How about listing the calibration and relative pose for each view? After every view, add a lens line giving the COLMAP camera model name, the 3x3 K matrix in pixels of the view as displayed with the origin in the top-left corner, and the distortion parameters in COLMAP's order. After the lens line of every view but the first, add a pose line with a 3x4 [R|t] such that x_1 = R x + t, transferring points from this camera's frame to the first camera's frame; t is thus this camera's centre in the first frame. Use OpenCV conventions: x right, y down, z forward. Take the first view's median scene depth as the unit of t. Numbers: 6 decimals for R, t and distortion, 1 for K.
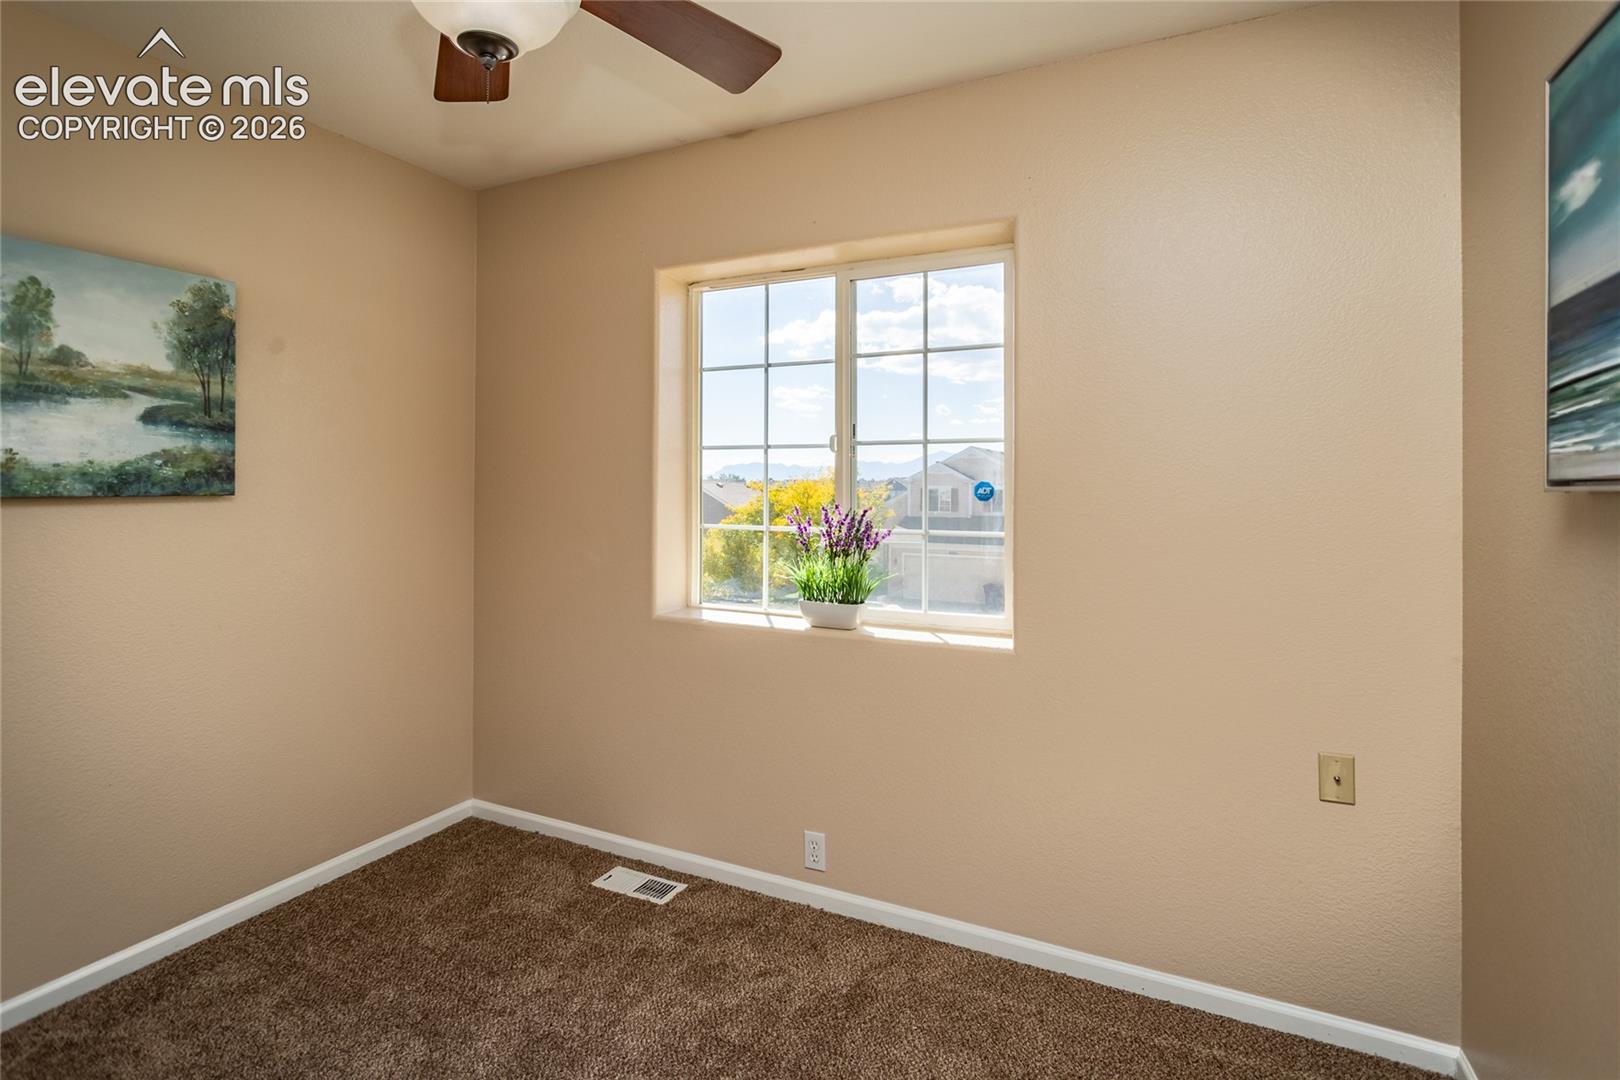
lens RADIAL K [[777.2, 0, 746.8], [0, 777.2, 480.1], [0, 0, 1]] dist [-0.000905, 0.000080]
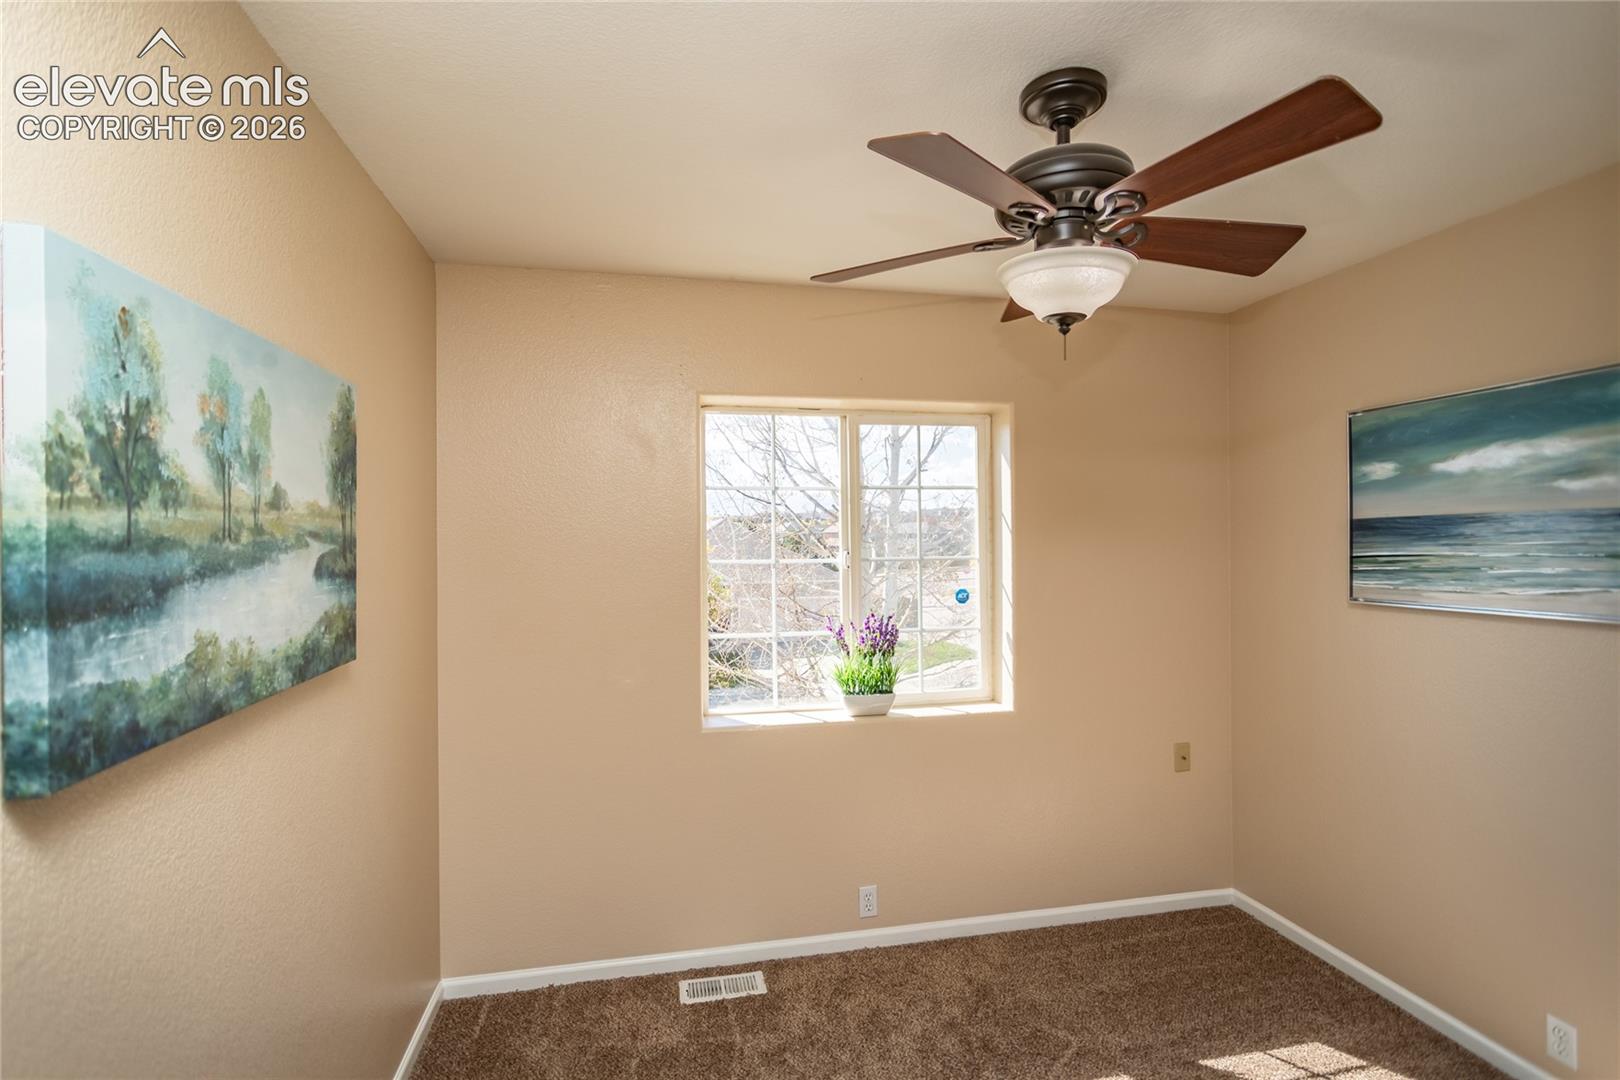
lens RADIAL K [[777.2, 0, 797.3], [0, 777.2, 539.2], [0, 0, 1]] dist [-0.000905, 0.000080]
pose [[0.788958, -0.012363, 0.614323, -0.736014], [0.011944, 0.999917, 0.004783, -0.092730], [-0.614331, 0.003564, 0.789040, 0.114774]]
